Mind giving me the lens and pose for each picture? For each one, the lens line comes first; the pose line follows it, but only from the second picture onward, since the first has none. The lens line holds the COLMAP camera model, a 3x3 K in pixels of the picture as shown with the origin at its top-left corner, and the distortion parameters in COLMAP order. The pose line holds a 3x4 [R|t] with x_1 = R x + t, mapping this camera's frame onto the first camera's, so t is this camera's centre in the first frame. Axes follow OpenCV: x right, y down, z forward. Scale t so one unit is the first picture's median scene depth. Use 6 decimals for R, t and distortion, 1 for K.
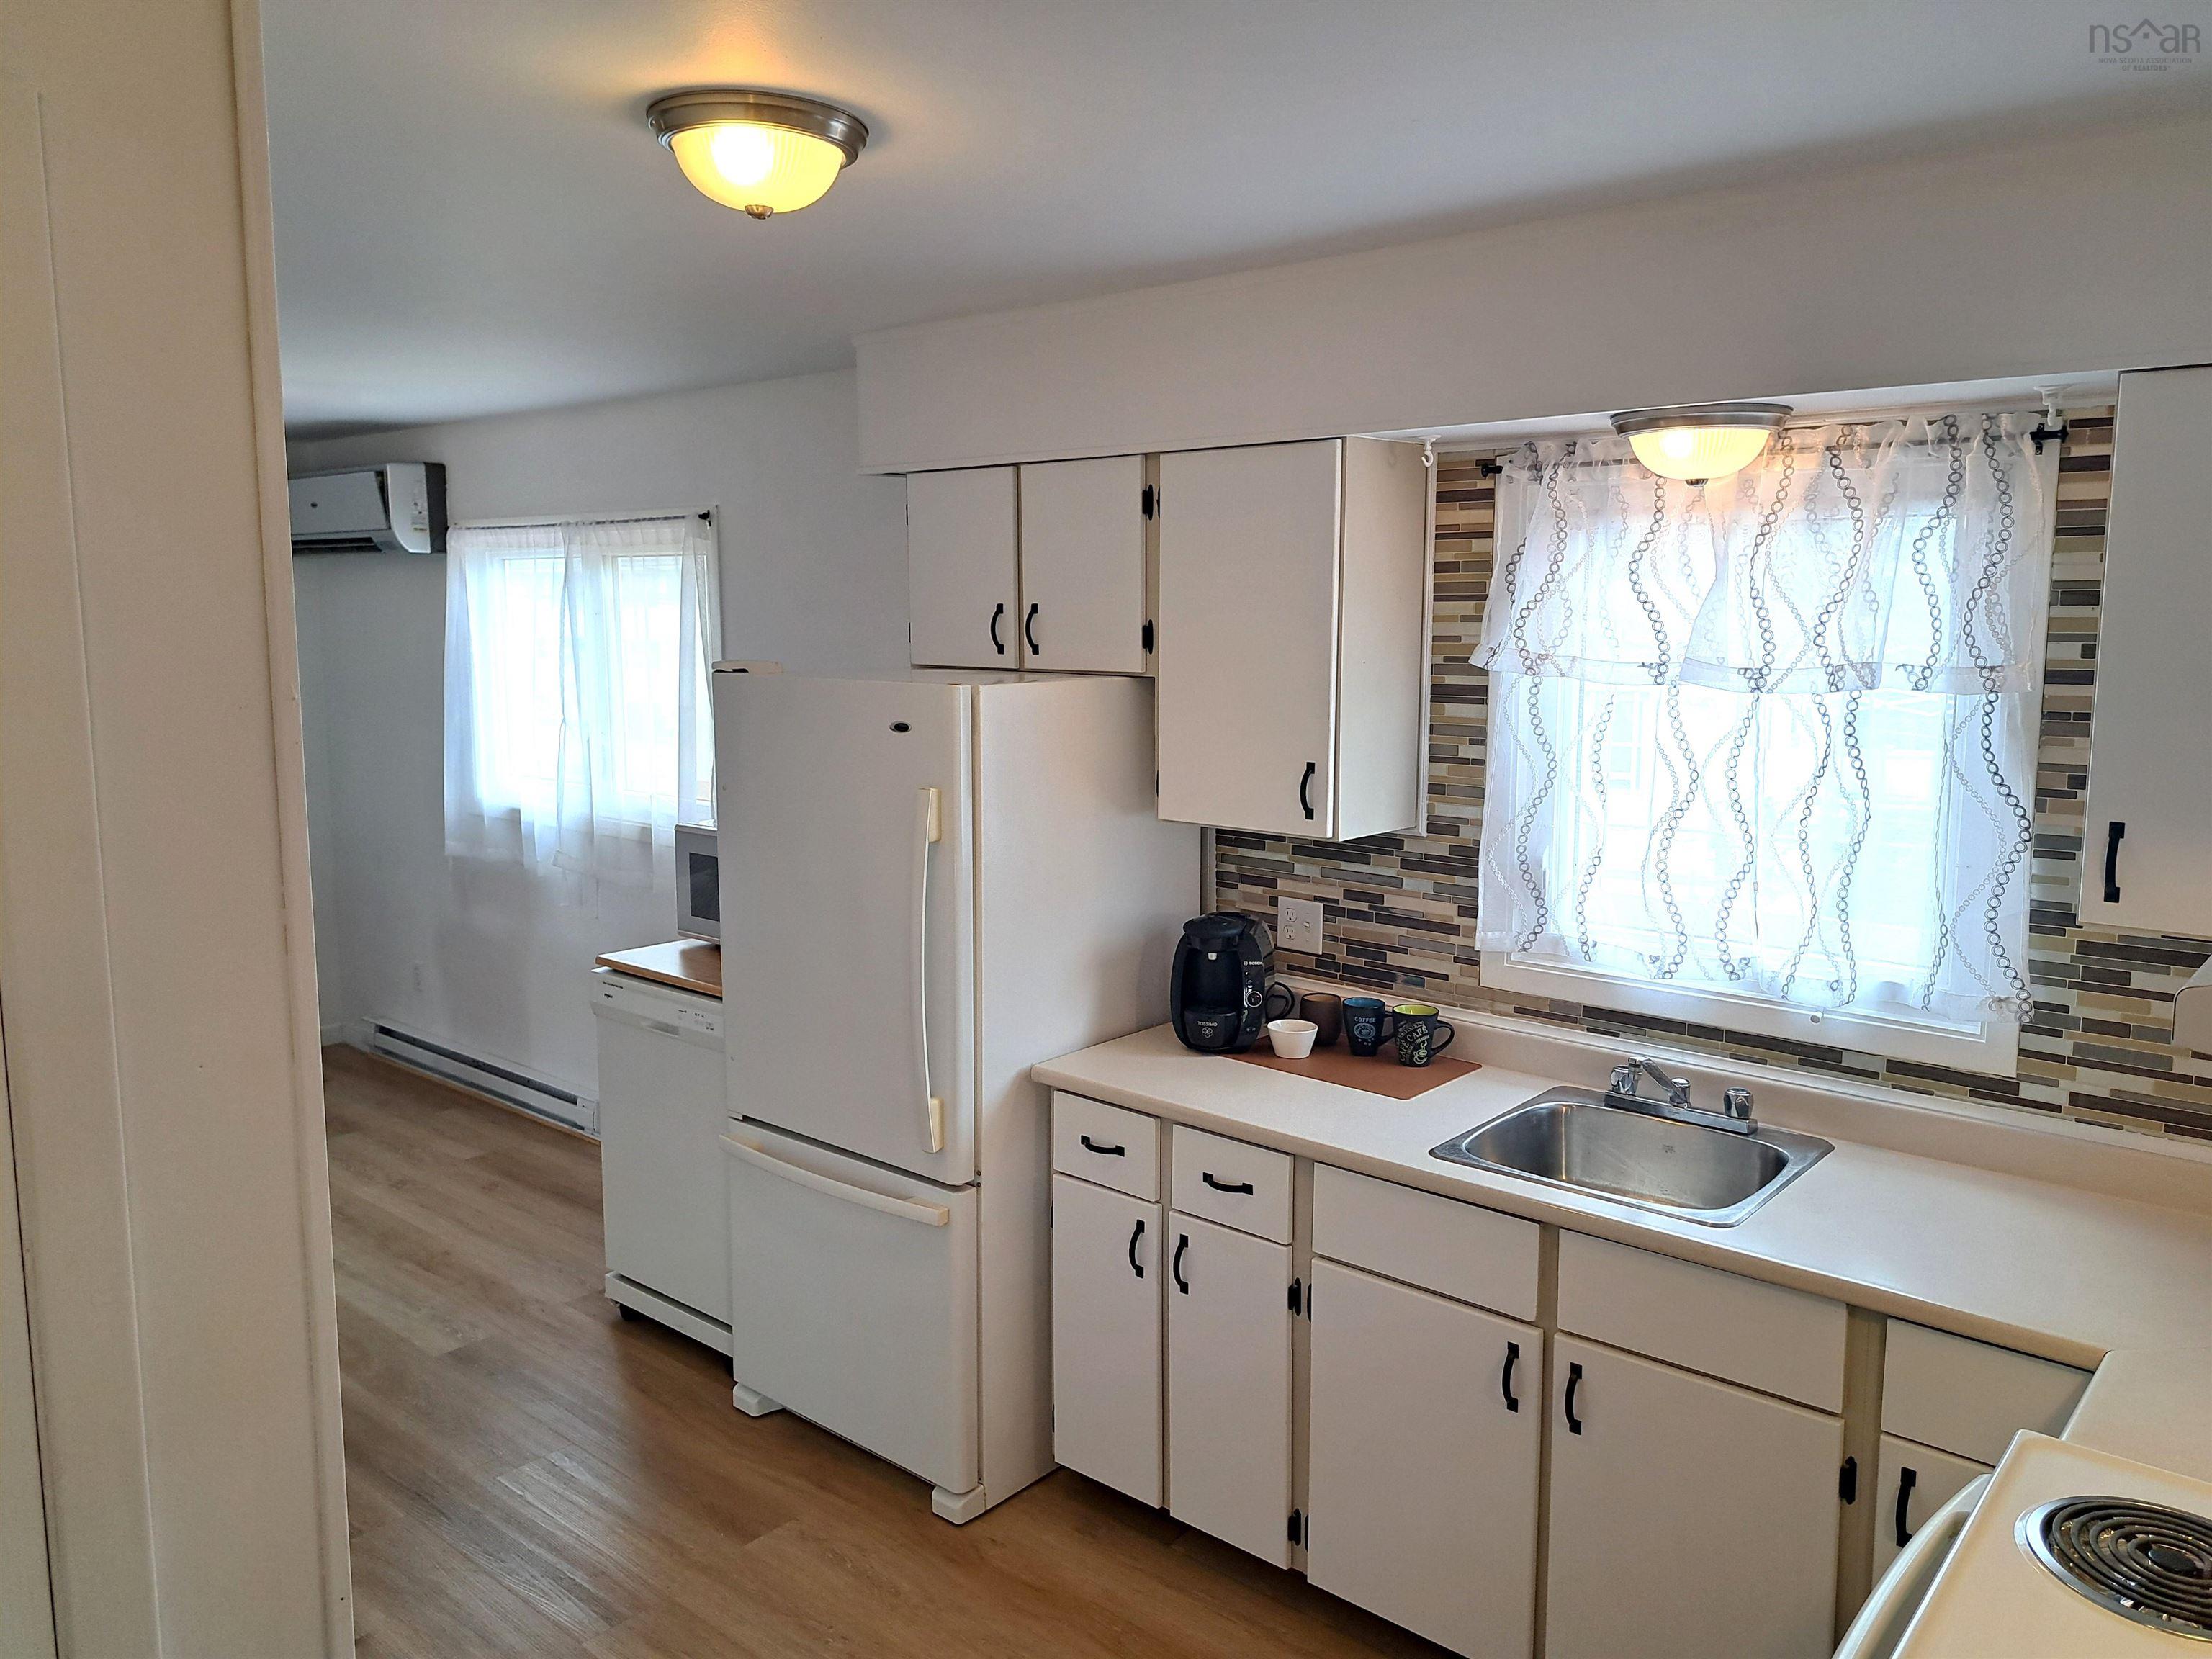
lens RADIAL K [[1575.7, 0, 1106.0], [0, 1575.7, 829.5], [0, 0, 1]] dist [0.085513, -0.073717]
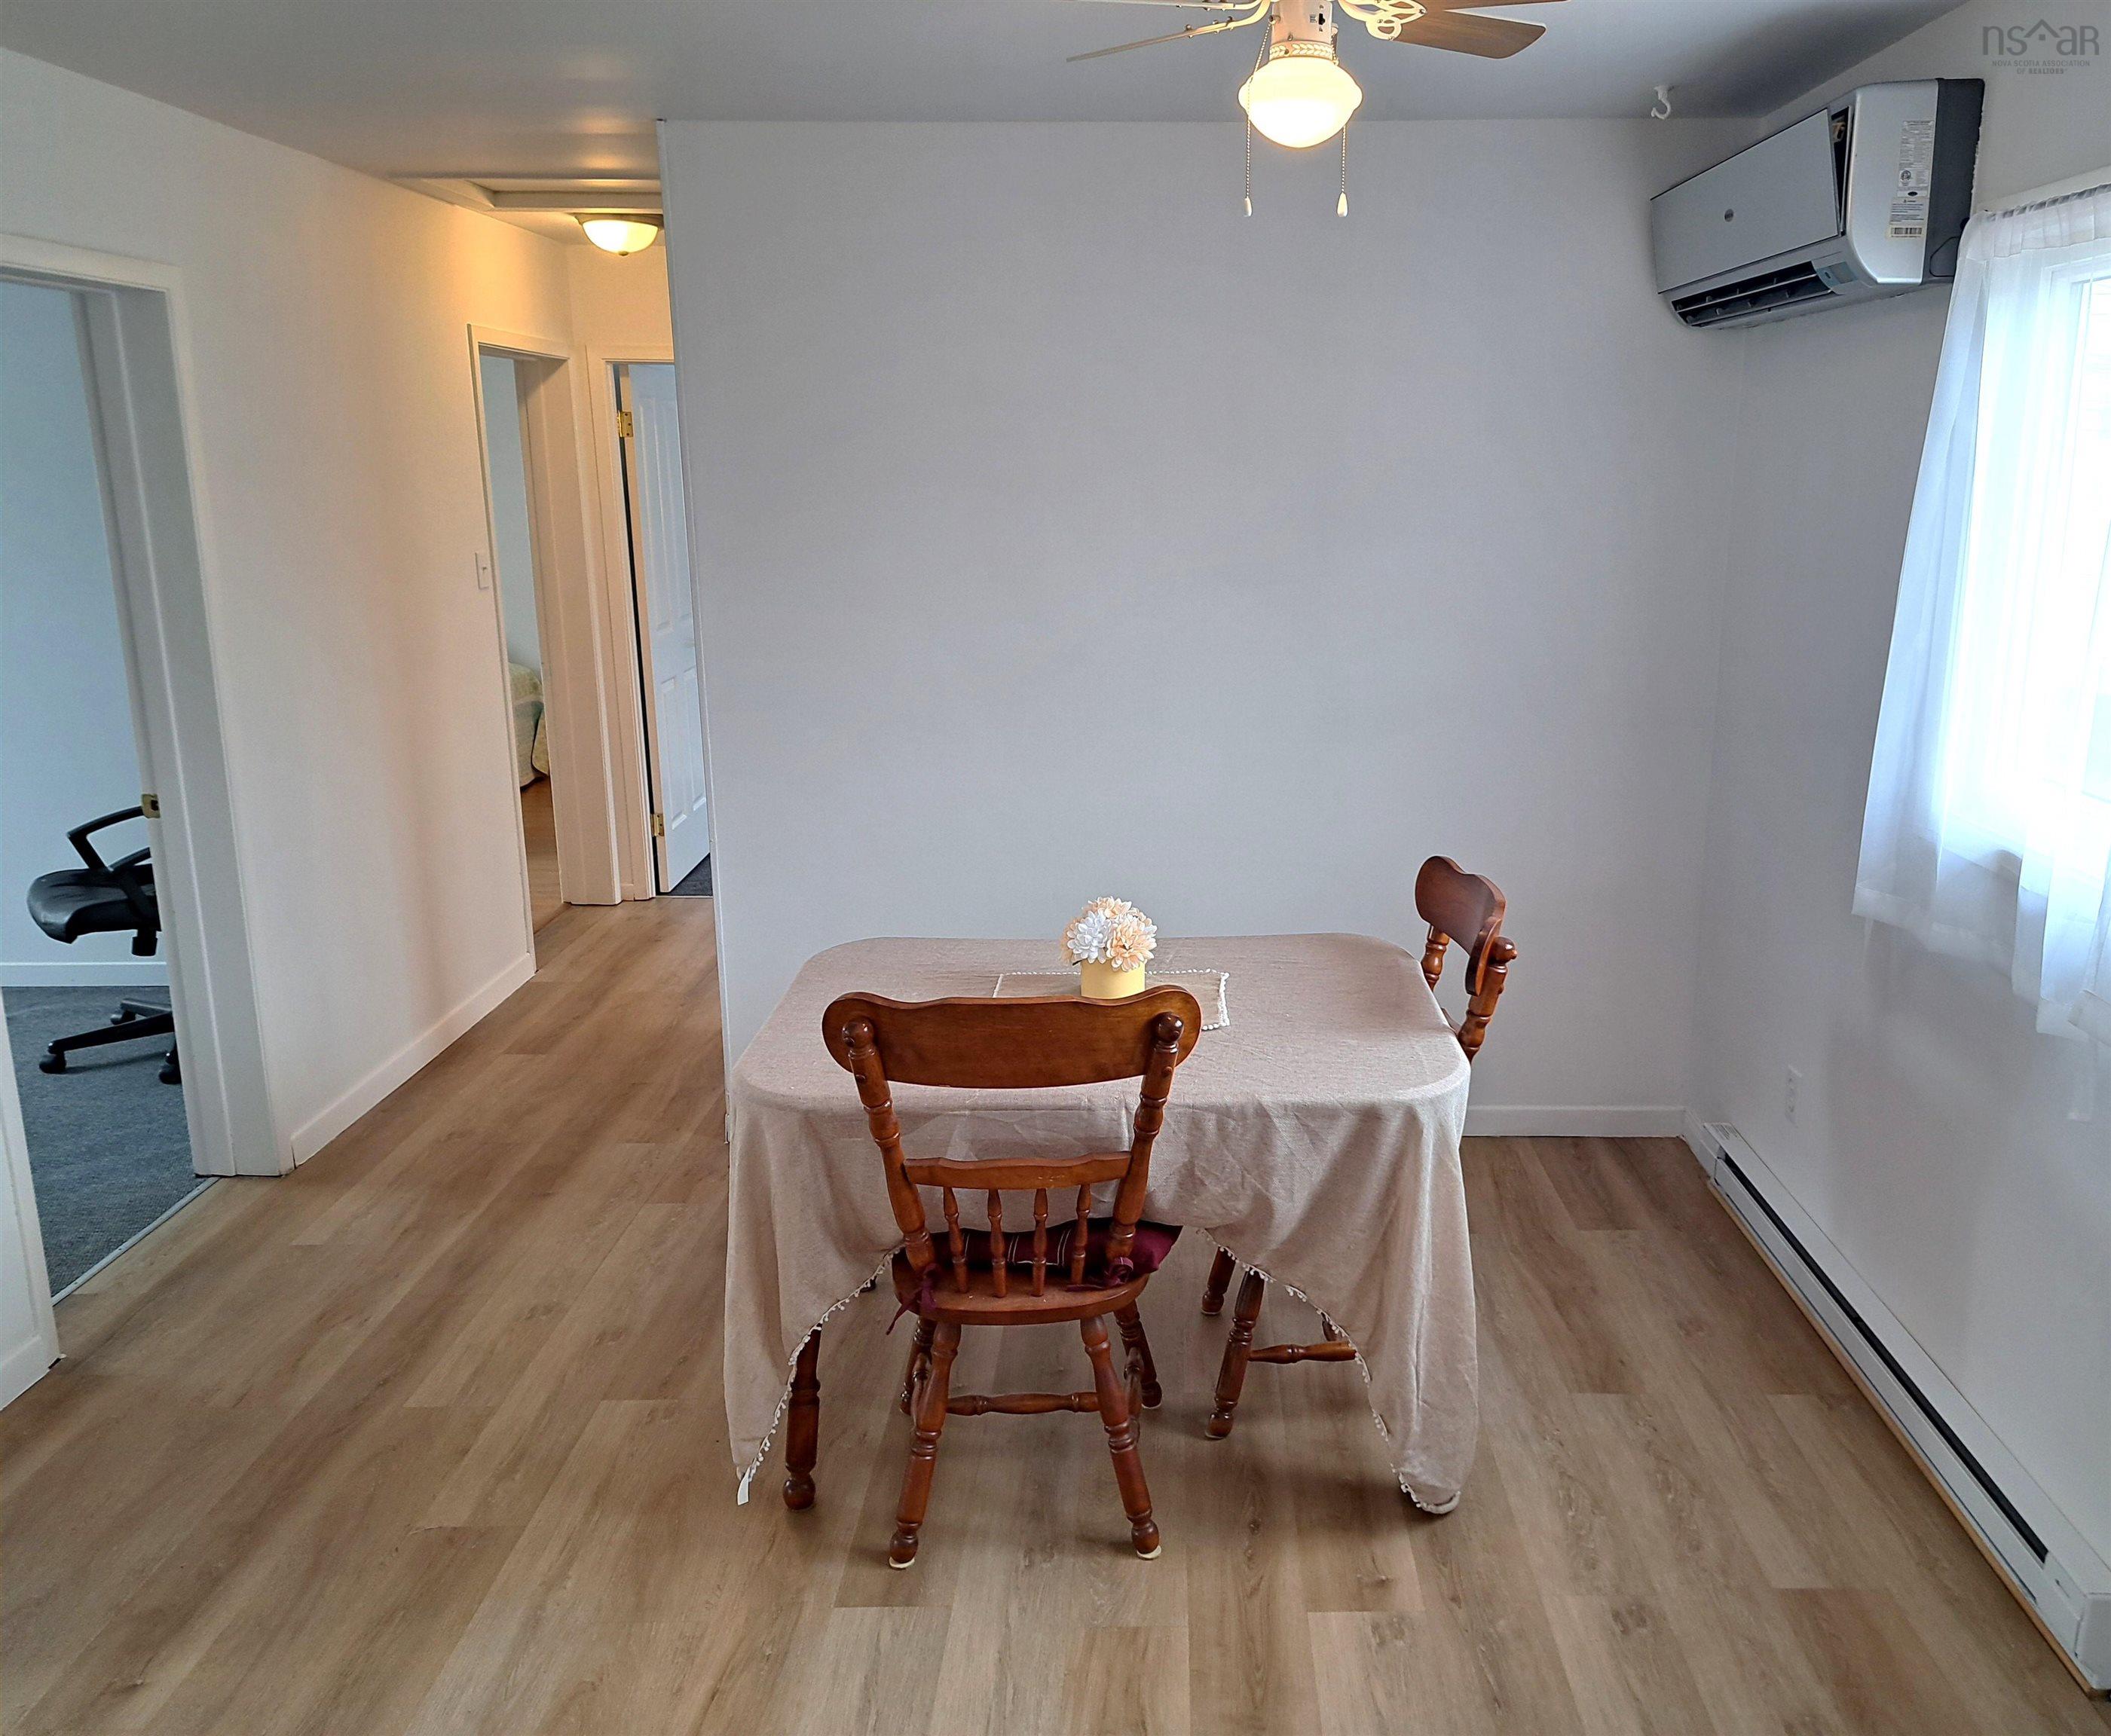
lens RADIAL K [[1651.8, 0, 1159.6], [0, 1651.8, 854.9], [0, 0, 1]] dist [-0.002059, -0.005227]
pose [[0.652522, 0.172180, -0.737950, -0.185273], [-0.085505, 0.984354, 0.154065, -0.064210], [0.752931, -0.037433, 0.657034, 0.515939]]
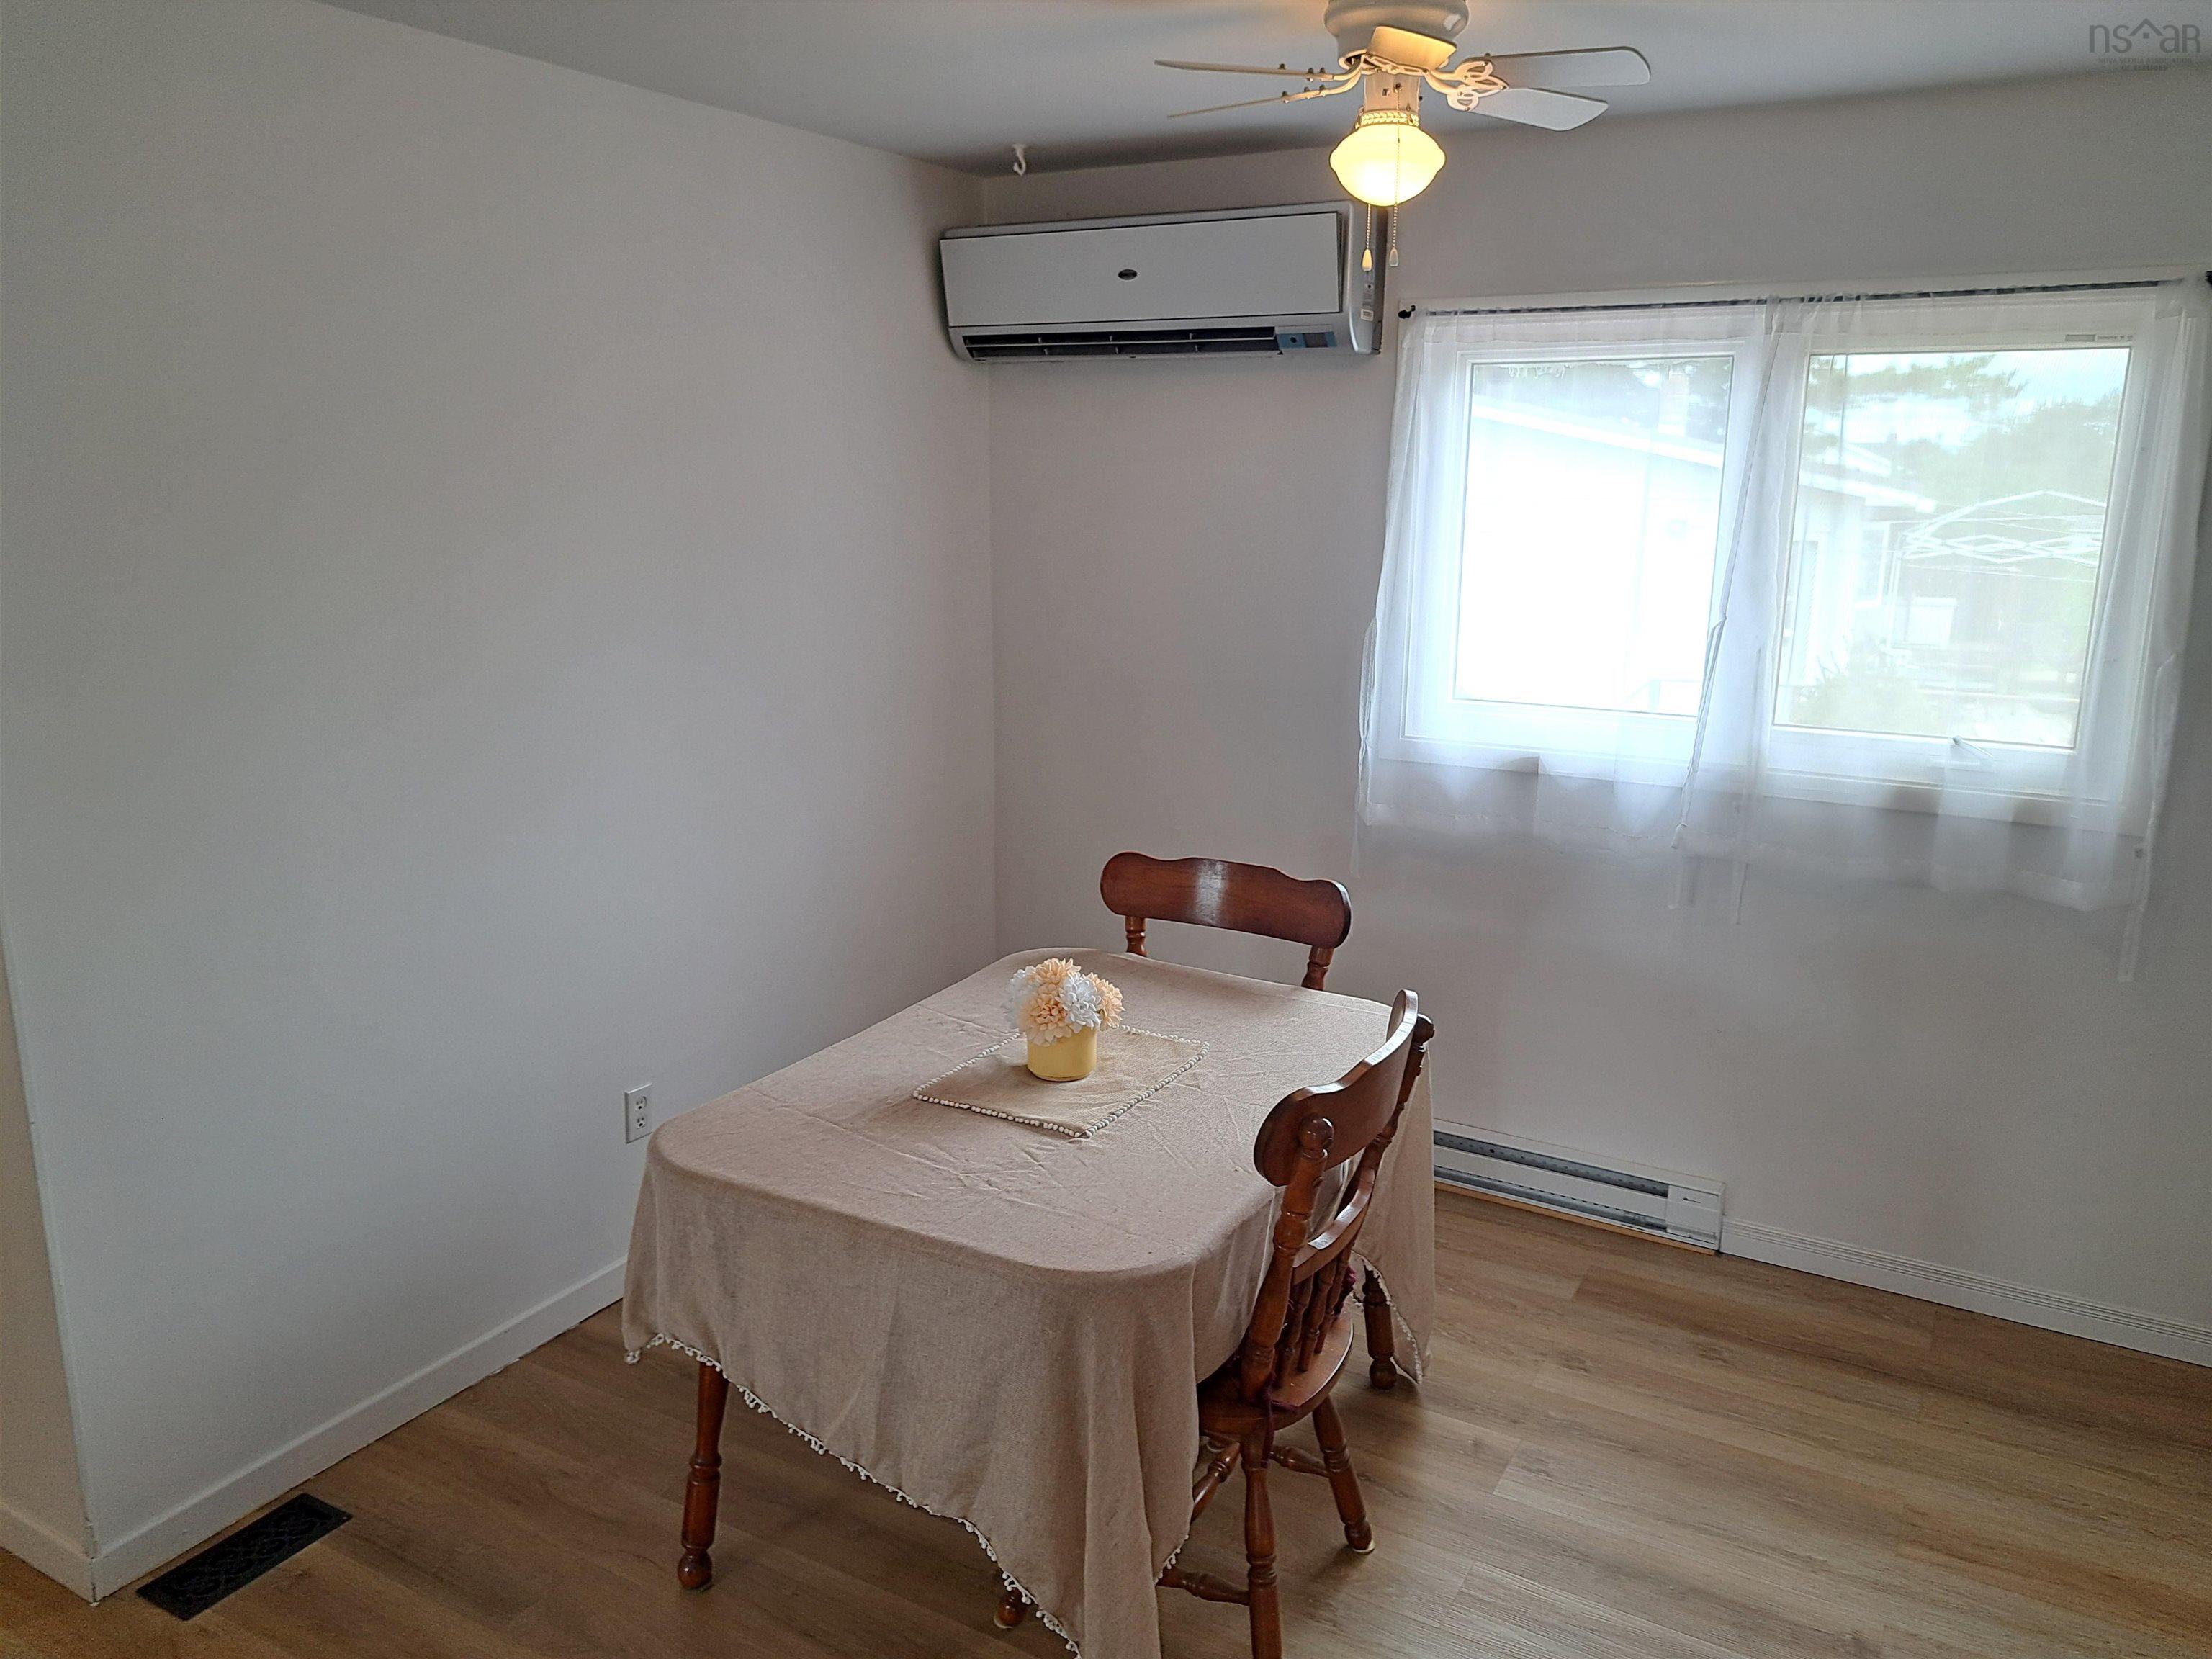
lens RADIAL K [[1575.7, 0, 1106.0], [0, 1575.7, 829.5], [0, 0, 1]] dist [0.085513, -0.073717]
pose [[0.976293, -0.042753, 0.212191, -0.674729], [0.021856, 0.994761, 0.099866, -0.051190], [-0.215348, -0.092861, 0.972112, 0.398365]]
